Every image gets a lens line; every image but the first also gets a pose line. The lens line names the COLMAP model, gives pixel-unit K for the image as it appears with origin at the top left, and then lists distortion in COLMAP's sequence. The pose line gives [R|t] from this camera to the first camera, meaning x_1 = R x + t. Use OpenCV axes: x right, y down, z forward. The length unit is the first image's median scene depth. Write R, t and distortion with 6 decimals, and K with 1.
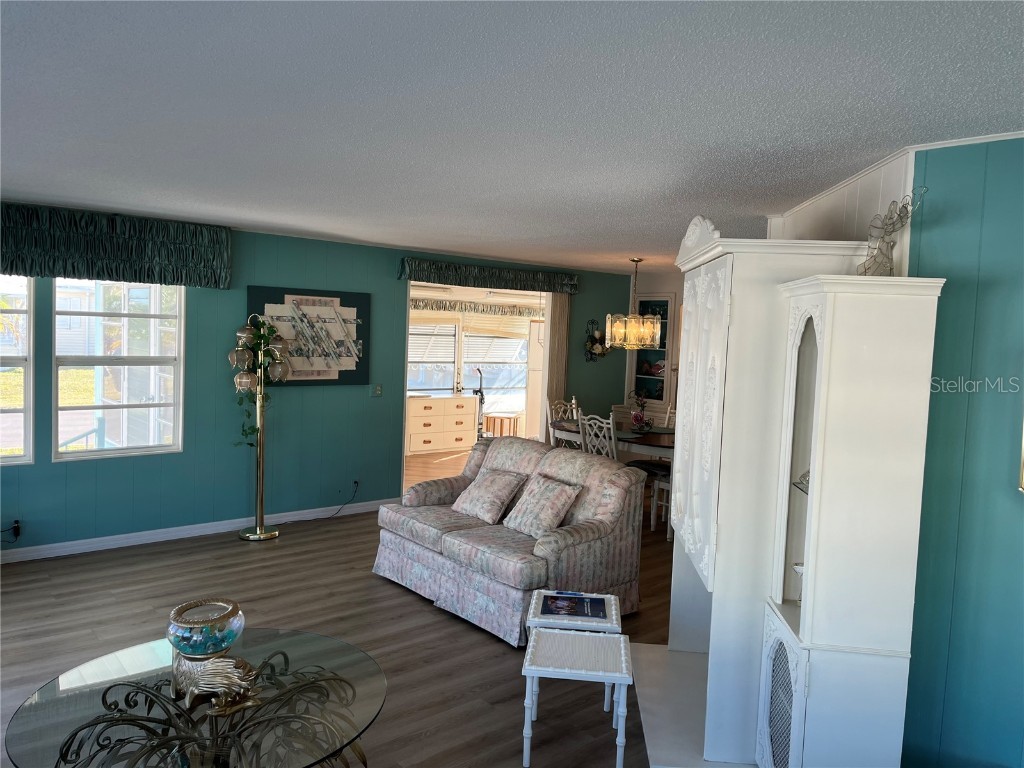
lens RADIAL K [[775.5, 0, 524.7], [0, 775.5, 379.6], [0, 0, 1]] dist [0.068508, -0.091779]
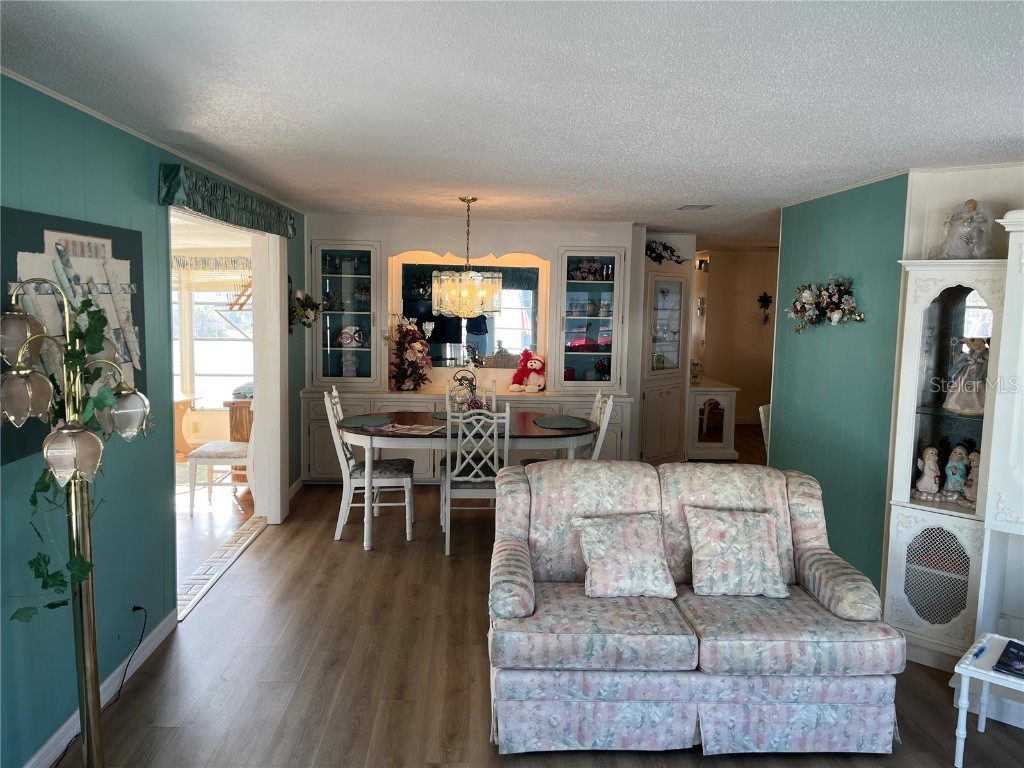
lens RADIAL K [[775.5, 0, 509.8], [0, 775.5, 380.1], [0, 0, 1]] dist [0.068508, -0.091779]
pose [[0.621966, -0.112811, 0.774876, -0.494121], [0.057287, 0.993472, 0.098653, -0.057275], [-0.780946, -0.016969, 0.624368, 0.551001]]
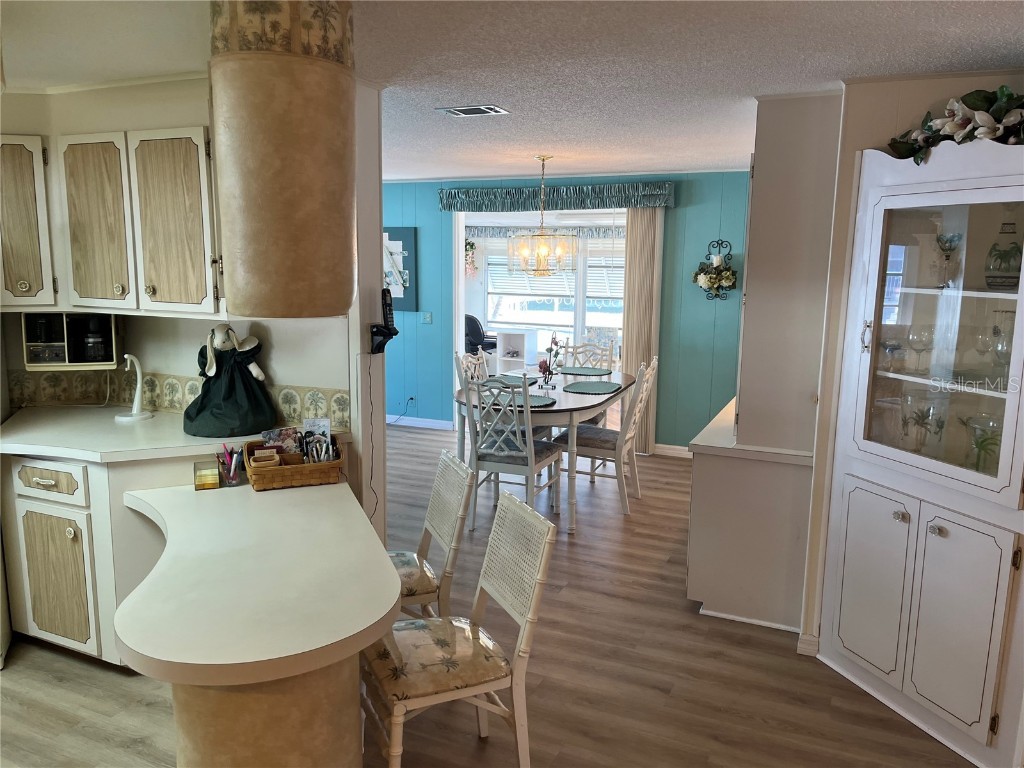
lens RADIAL K [[775.5, 0, 507.7], [0, 775.5, 374.8], [0, 0, 1]] dist [0.068508, -0.091779]
pose [[0.415718, 0.102733, -0.903673, 0.940551], [-0.054008, 0.994635, 0.088229, -0.009569], [0.907889, 0.012127, 0.419036, 0.731847]]
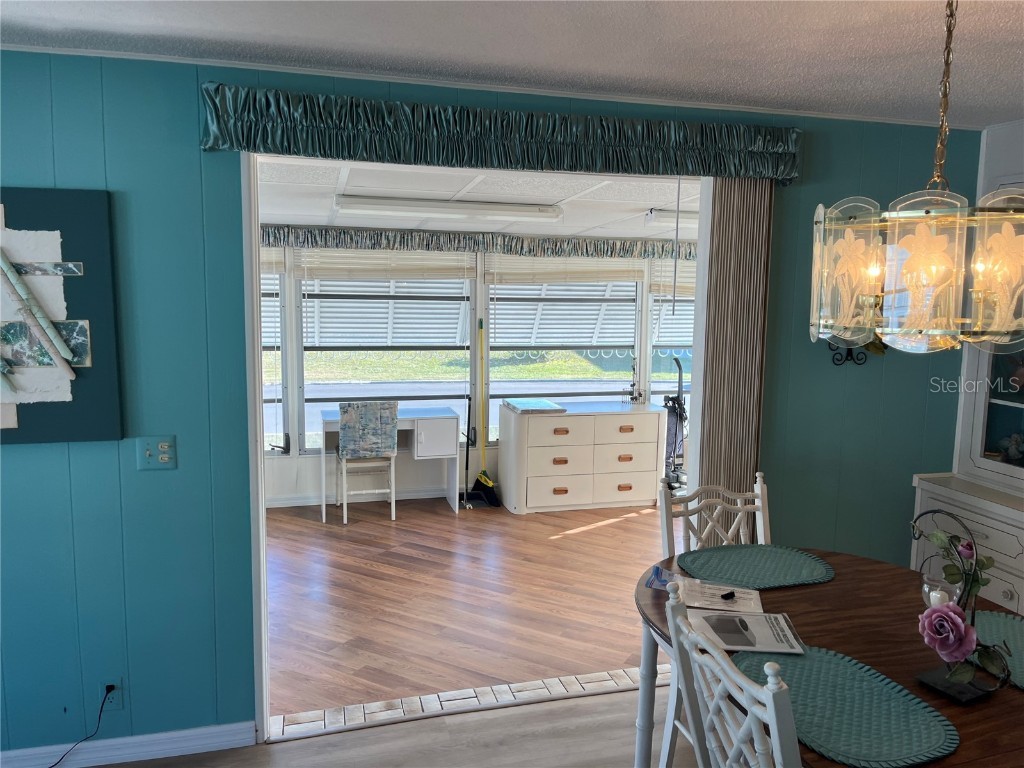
lens RADIAL K [[775.5, 0, 521.9], [0, 775.5, 377.6], [0, 0, 1]] dist [0.068508, -0.091779]
pose [[0.906221, 0.024419, -0.422098, 0.144420], [-0.006673, 0.999032, 0.043470, -0.045102], [0.422751, -0.036577, 0.905507, 0.822398]]
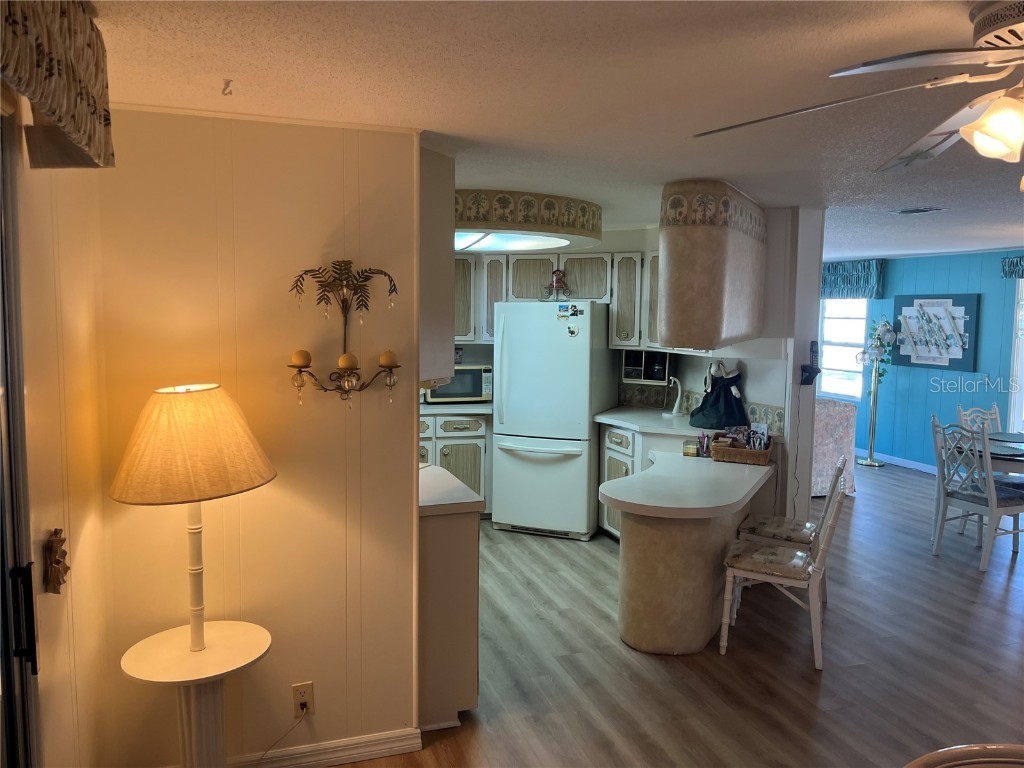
lens RADIAL K [[775.5, 0, 517.4], [0, 775.5, 376.2], [0, 0, 1]] dist [0.068508, -0.091779]
pose [[-0.374522, 0.032655, -0.926643, 1.253568], [-0.093101, 0.993005, 0.072622, -0.010964], [0.922532, 0.113470, -0.368861, 0.893887]]
